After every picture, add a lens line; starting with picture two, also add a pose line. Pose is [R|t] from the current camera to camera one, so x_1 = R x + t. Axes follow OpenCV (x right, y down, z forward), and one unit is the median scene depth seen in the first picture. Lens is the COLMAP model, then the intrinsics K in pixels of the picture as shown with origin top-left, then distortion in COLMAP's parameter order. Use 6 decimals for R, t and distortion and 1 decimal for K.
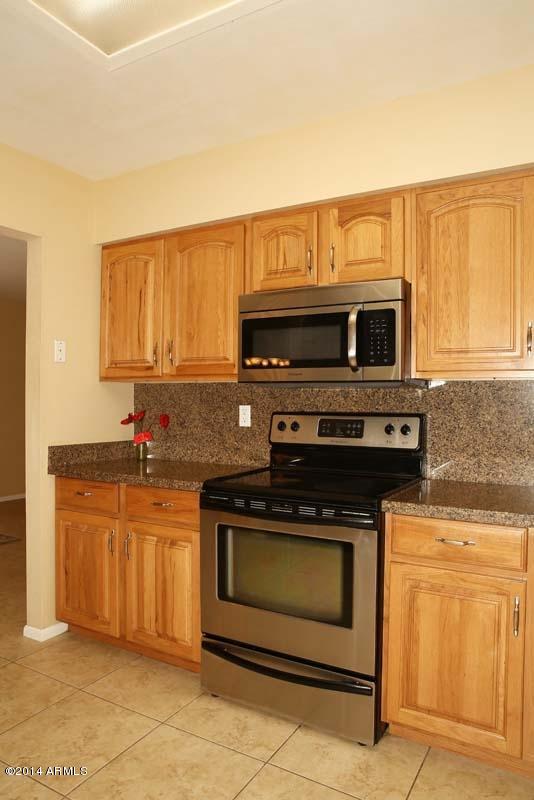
lens RADIAL K [[541.7, 0, 265.2], [0, 541.7, 404.6], [0, 0, 1]] dist [-0.097640, 0.066682]
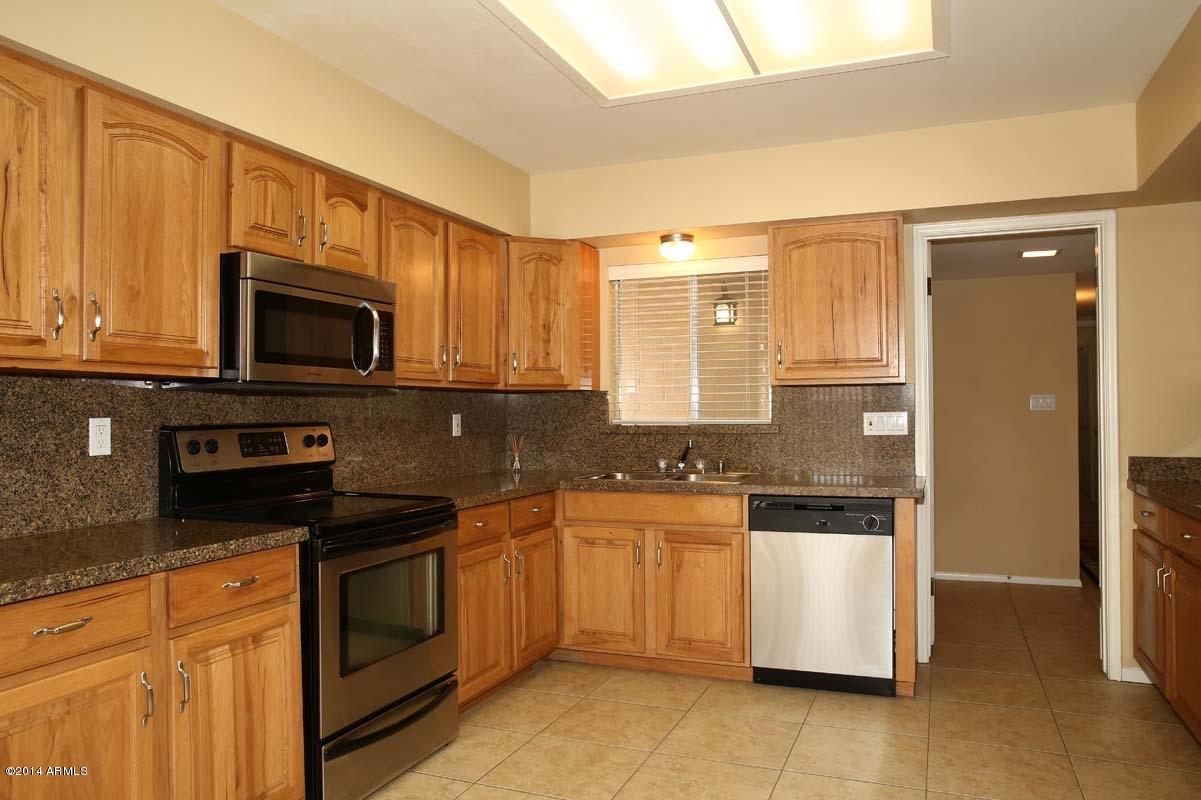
lens RADIAL K [[813.3, 0, 608.2], [0, 813.3, 398.1], [0, 0, 1]] dist [-0.097640, 0.066682]
pose [[-0.123706, 0.006607, 0.992297, -1.036590], [0.014418, 0.999884, -0.004860, -0.008476], [-0.992214, 0.013705, -0.123787, 0.649148]]
